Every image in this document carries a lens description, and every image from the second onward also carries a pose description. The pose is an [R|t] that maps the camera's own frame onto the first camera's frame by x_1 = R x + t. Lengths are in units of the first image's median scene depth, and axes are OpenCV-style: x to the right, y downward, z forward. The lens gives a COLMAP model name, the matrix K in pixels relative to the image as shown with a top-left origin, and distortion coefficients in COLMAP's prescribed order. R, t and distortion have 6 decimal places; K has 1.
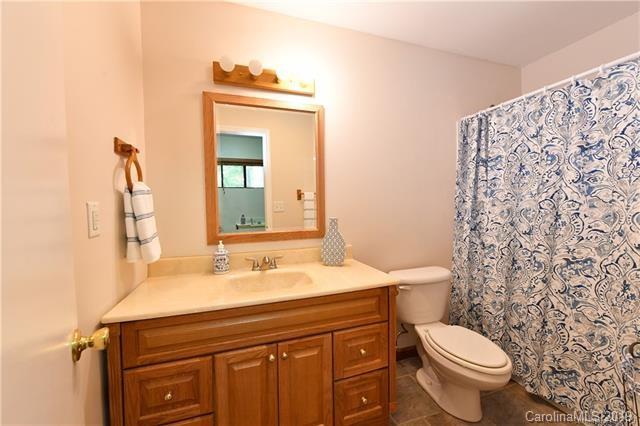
lens RADIAL K [[253.5, 0, 321.0], [0, 253.5, 211.3], [0, 0, 1]] dist [-0.002582, -0.000169]
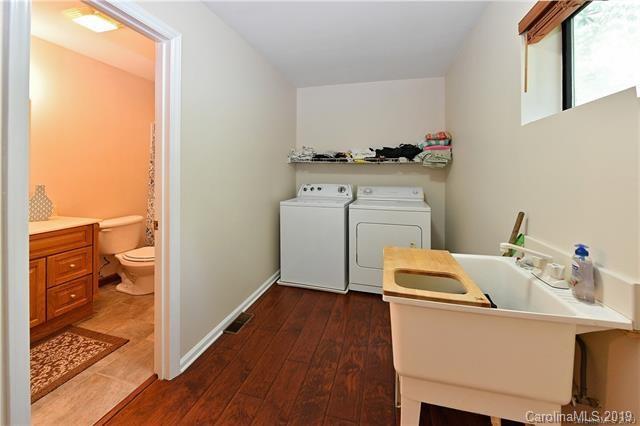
lens RADIAL K [[253.5, 0, 326.2], [0, 253.5, 171.7], [0, 0, 1]] dist [-0.002582, -0.000169]
pose [[0.532185, 0.017078, 0.846456, -0.329487], [0.014418, 0.999469, -0.029230, 0.019376], [-0.846505, 0.027760, 0.531656, -1.184435]]
